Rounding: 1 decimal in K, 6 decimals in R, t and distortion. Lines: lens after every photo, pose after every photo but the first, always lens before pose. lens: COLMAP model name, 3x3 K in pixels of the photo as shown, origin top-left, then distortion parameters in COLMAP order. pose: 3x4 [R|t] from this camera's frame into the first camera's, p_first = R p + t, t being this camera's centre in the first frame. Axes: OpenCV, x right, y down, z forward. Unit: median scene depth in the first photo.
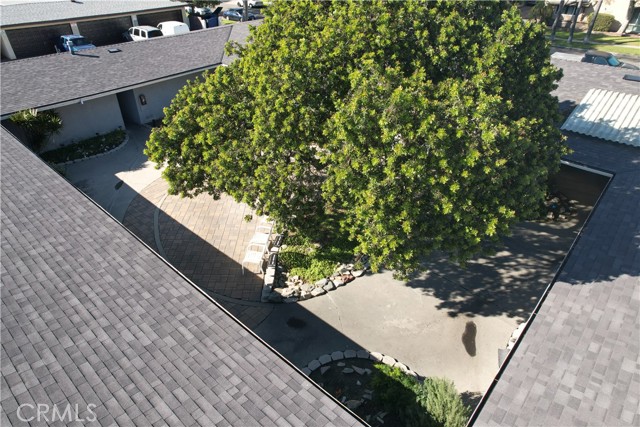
lens RADIAL K [[410.0, 0, 320.0], [0, 410.0, 213.5], [0, 0, 1]] dist [-0.081306, 0.072673]
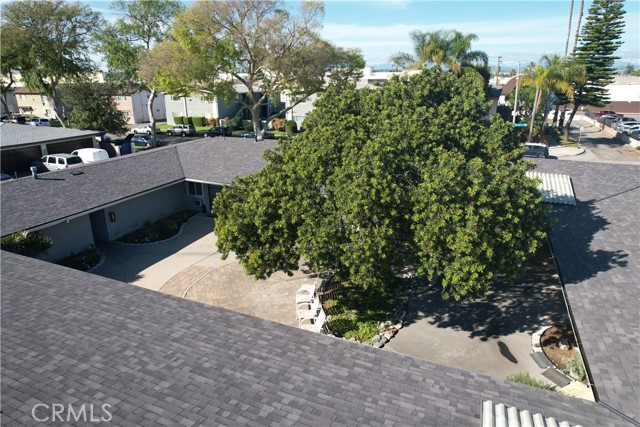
lens RADIAL K [[410.0, 0, 320.0], [0, 410.0, 213.5], [0, 0, 1]] dist [-0.081306, 0.072673]
pose [[0.947134, -0.100675, 0.304634, -0.444470], [0.179197, 0.953585, -0.242001, 0.079405], [-0.266131, 0.283797, 0.921213, -0.113914]]
